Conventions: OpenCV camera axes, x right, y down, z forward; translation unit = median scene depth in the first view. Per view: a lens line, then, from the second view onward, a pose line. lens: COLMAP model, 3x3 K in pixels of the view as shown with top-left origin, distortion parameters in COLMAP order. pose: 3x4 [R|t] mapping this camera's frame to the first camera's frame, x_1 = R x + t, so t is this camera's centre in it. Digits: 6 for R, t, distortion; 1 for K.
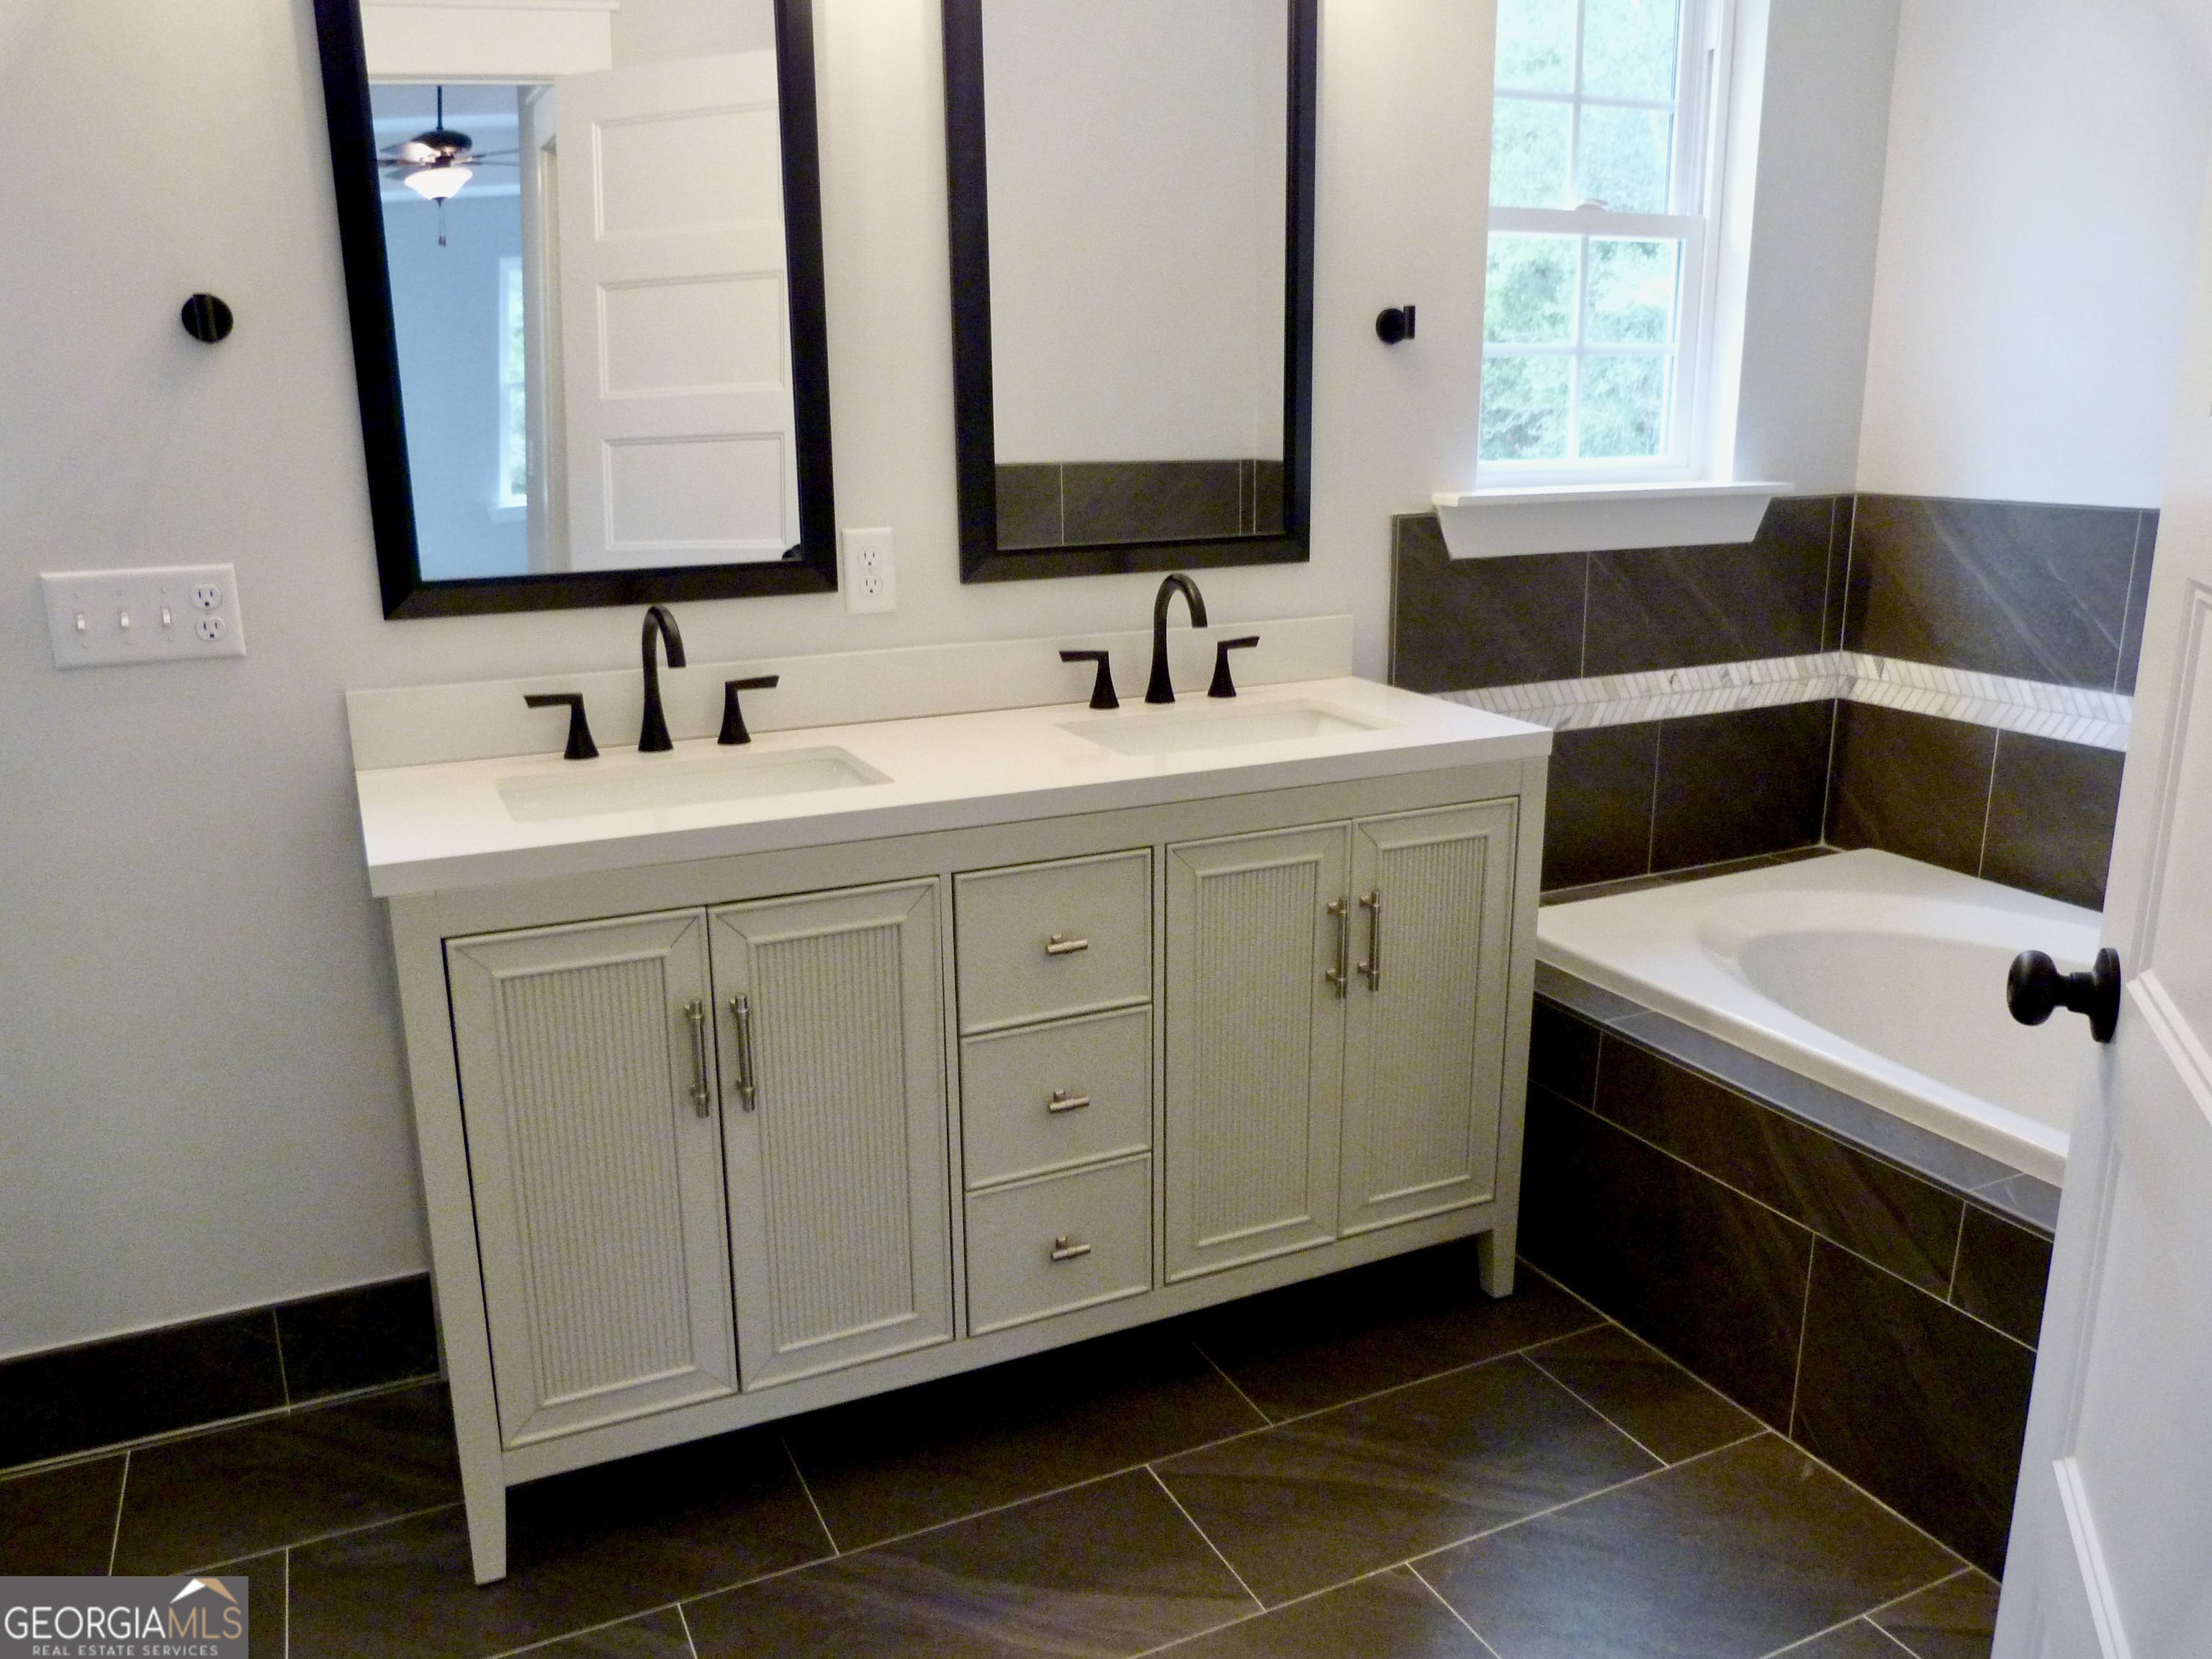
lens RADIAL K [[1649.9, 0, 1106.0], [0, 1649.9, 829.5], [0, 0, 1]] dist [-0.036402, 0.005505]
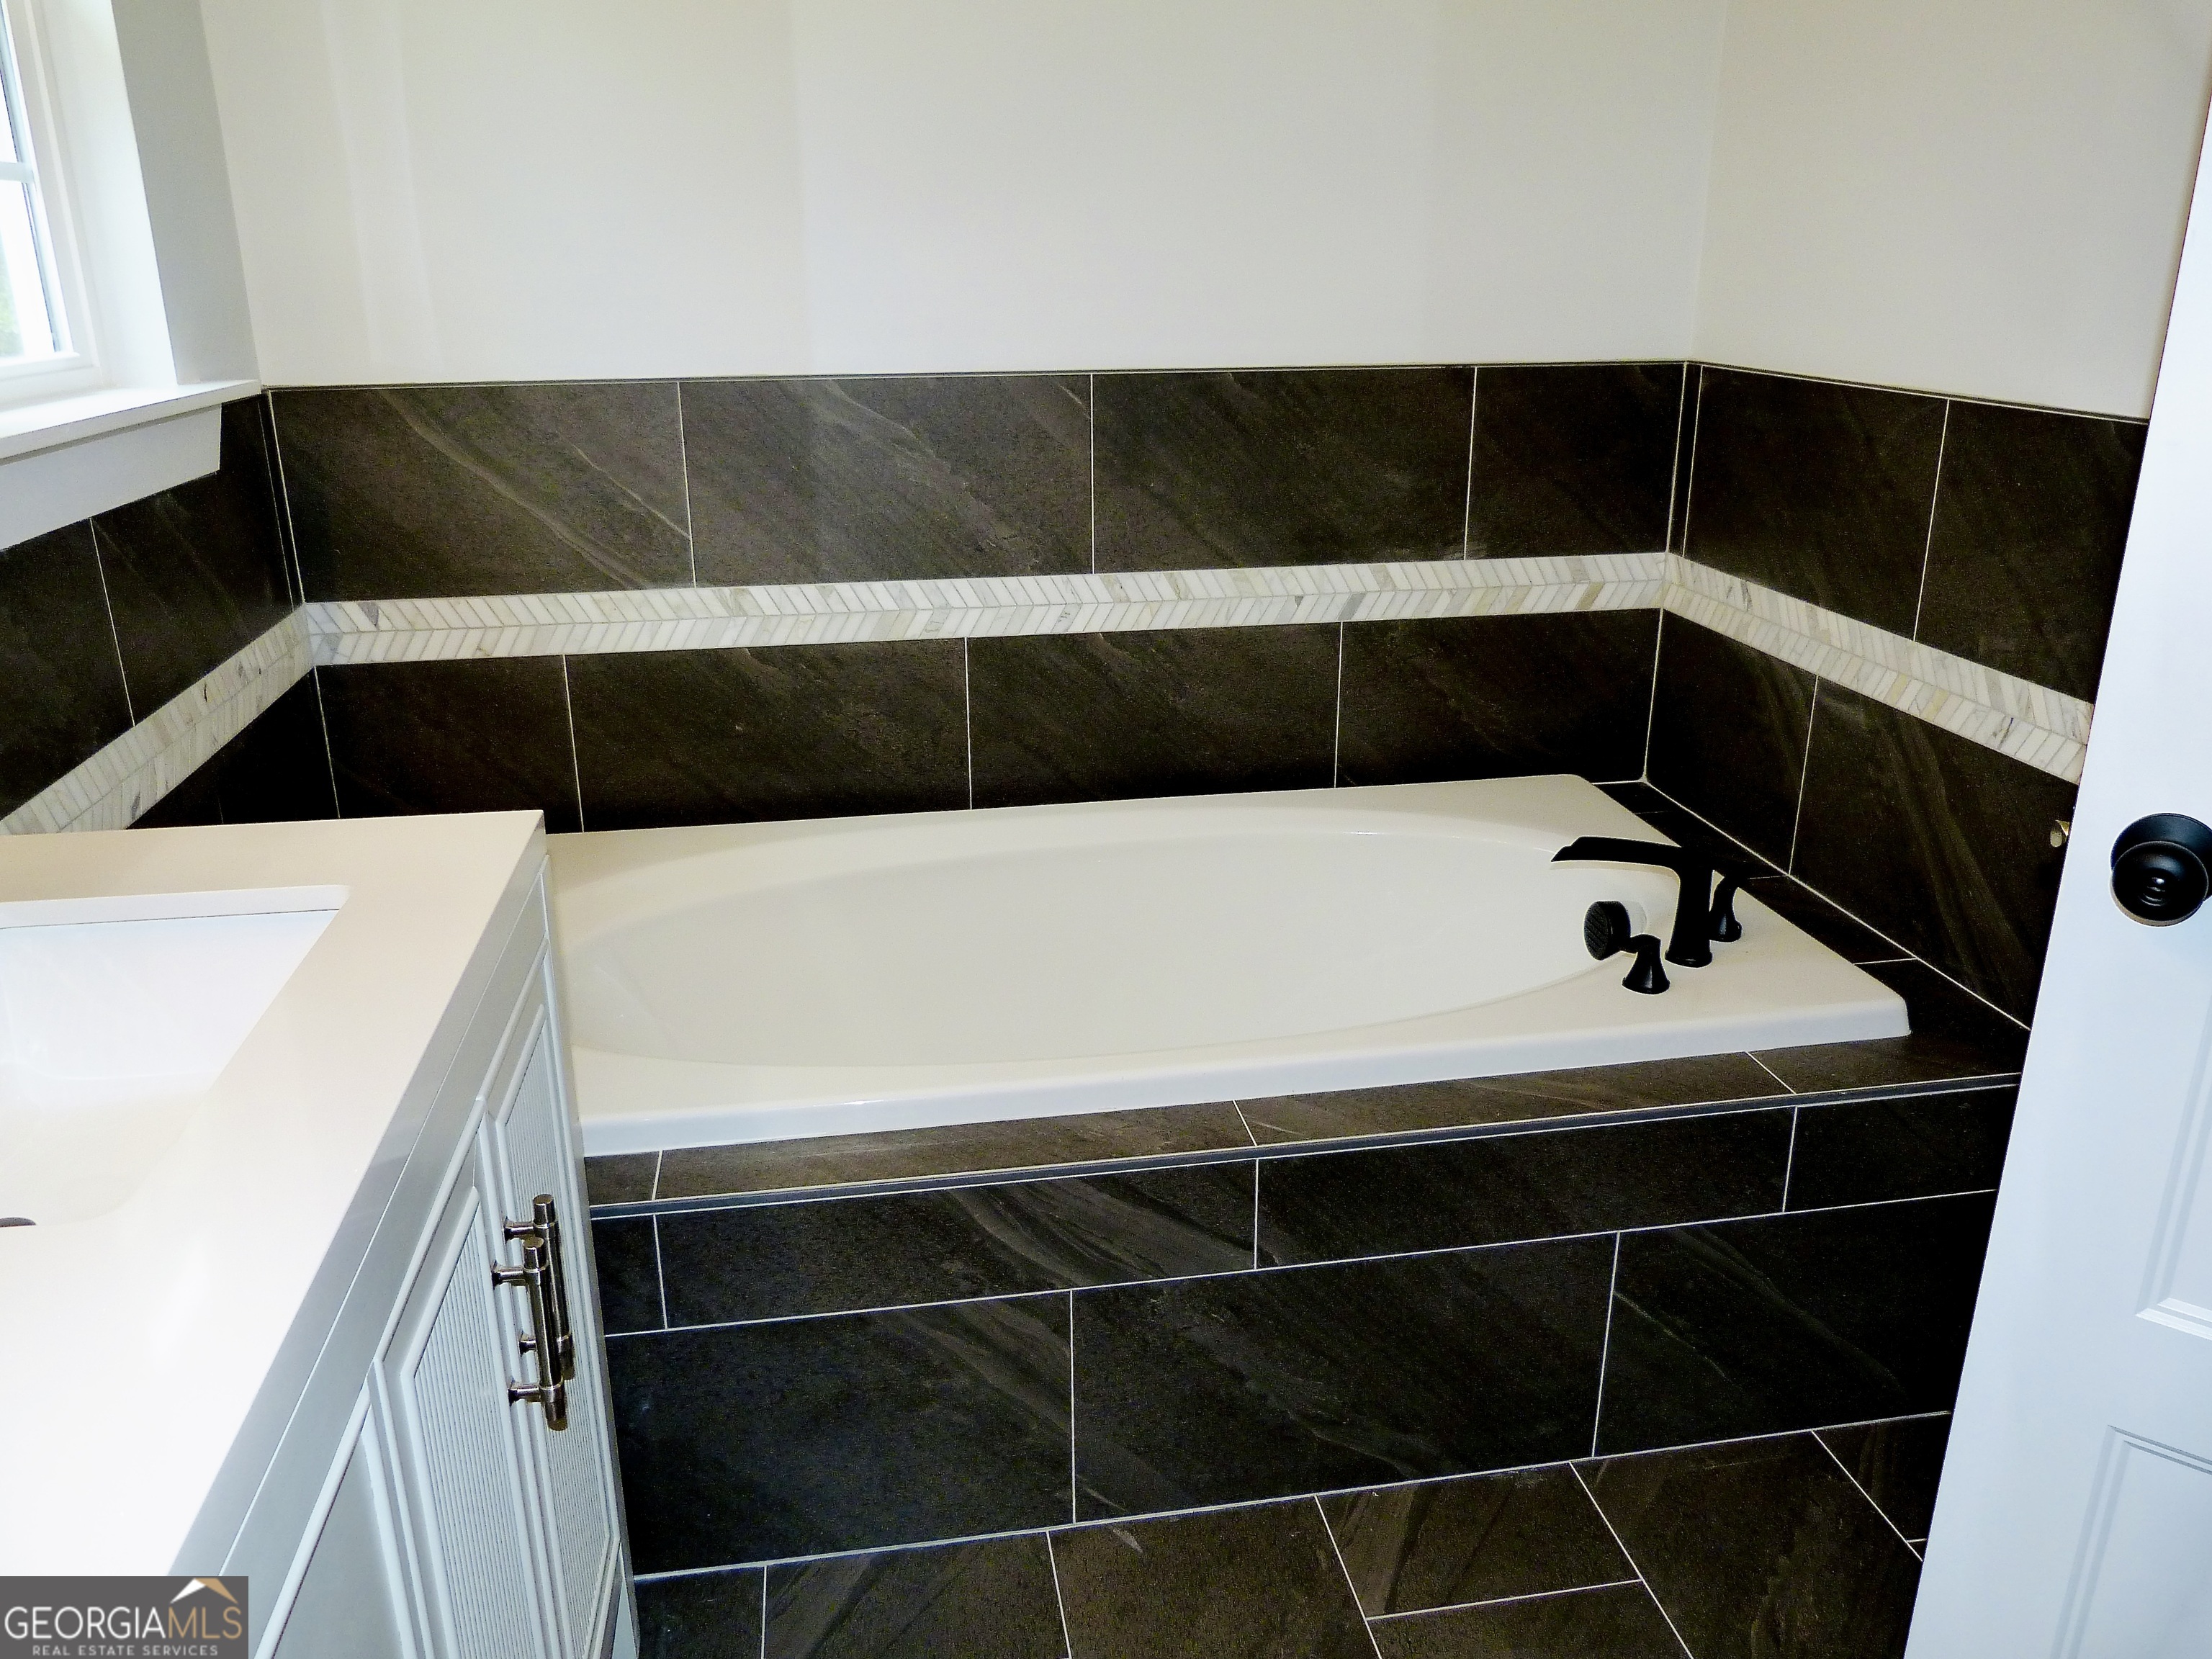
lens RADIAL K [[1649.9, 0, 1106.0], [0, 1649.9, 829.5], [0, 0, 1]] dist [-0.036402, 0.005505]
pose [[0.274404, -0.307064, 0.911270, -0.167667], [0.241272, 0.939318, 0.243863, -0.115812], [-0.930855, 0.152947, 0.331839, 0.477045]]
